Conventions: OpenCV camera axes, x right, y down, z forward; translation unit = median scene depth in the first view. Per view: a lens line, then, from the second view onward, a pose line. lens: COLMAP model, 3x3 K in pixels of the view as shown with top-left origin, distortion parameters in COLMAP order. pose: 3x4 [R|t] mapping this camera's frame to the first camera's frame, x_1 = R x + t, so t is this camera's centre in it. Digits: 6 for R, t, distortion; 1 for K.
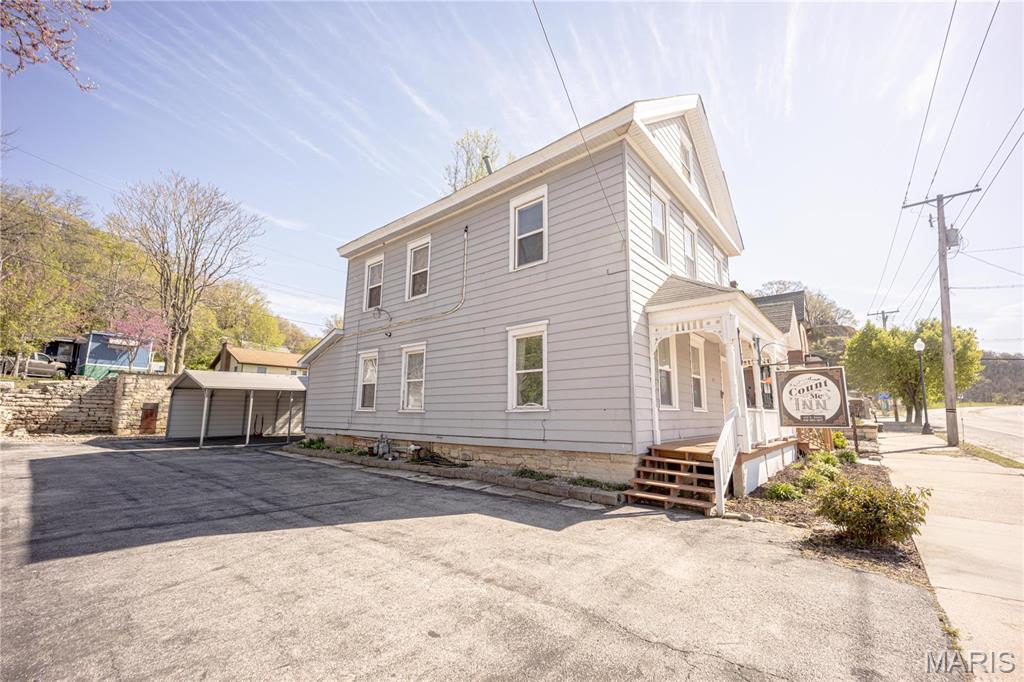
lens RADIAL K [[421.9, 0, 515.3], [0, 421.9, 356.2], [0, 0, 1]] dist [-0.000495, -0.000089]
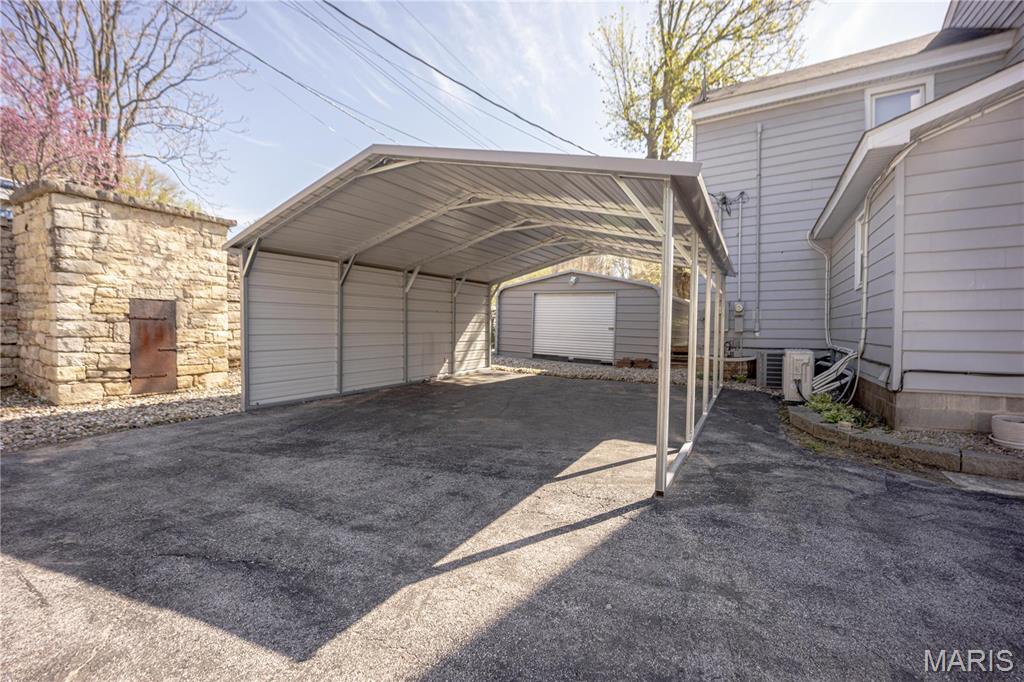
lens RADIAL K [[415.0, 0, 512.0], [0, 415.0, 341.0], [0, 0, 1]] dist [0.000179, 0.000079]
pose [[0.987924, -0.010483, 0.154587, -0.663851], [-0.015011, 0.986540, 0.162833, 0.089501], [-0.154213, -0.163187, 0.974468, 0.665152]]
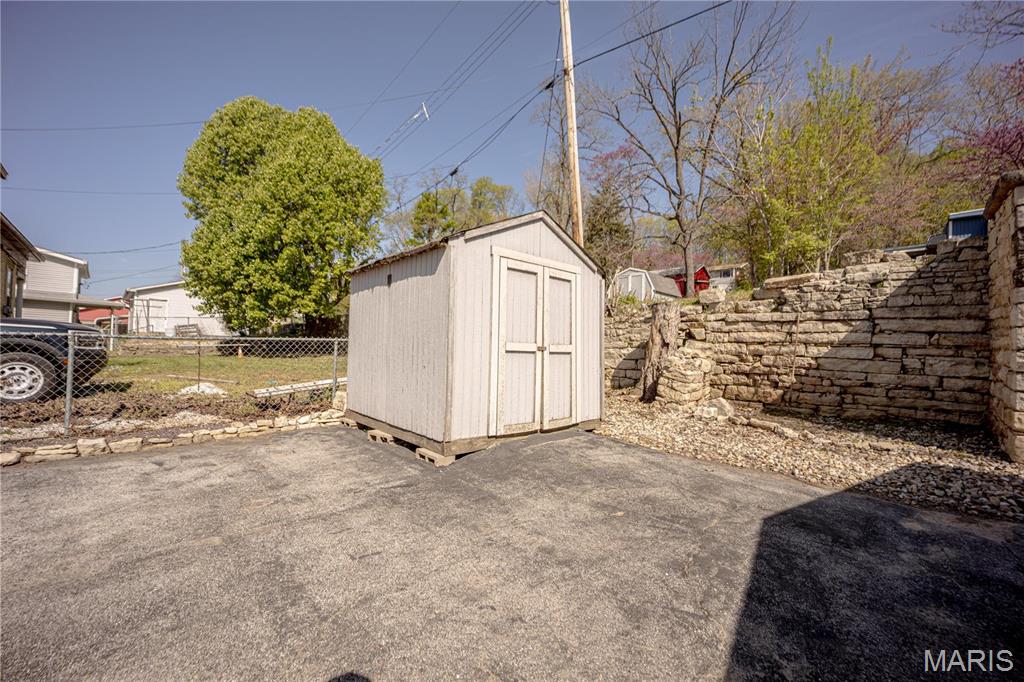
lens RADIAL K [[415.0, 0, 512.0], [0, 415.0, 341.0], [0, 0, 1]] dist [0.000179, 0.000079]
pose [[-0.099176, -0.035896, -0.994422, -0.684927], [0.112901, 0.992490, -0.047086, 0.102225], [0.988644, -0.116941, -0.094378, 0.752978]]
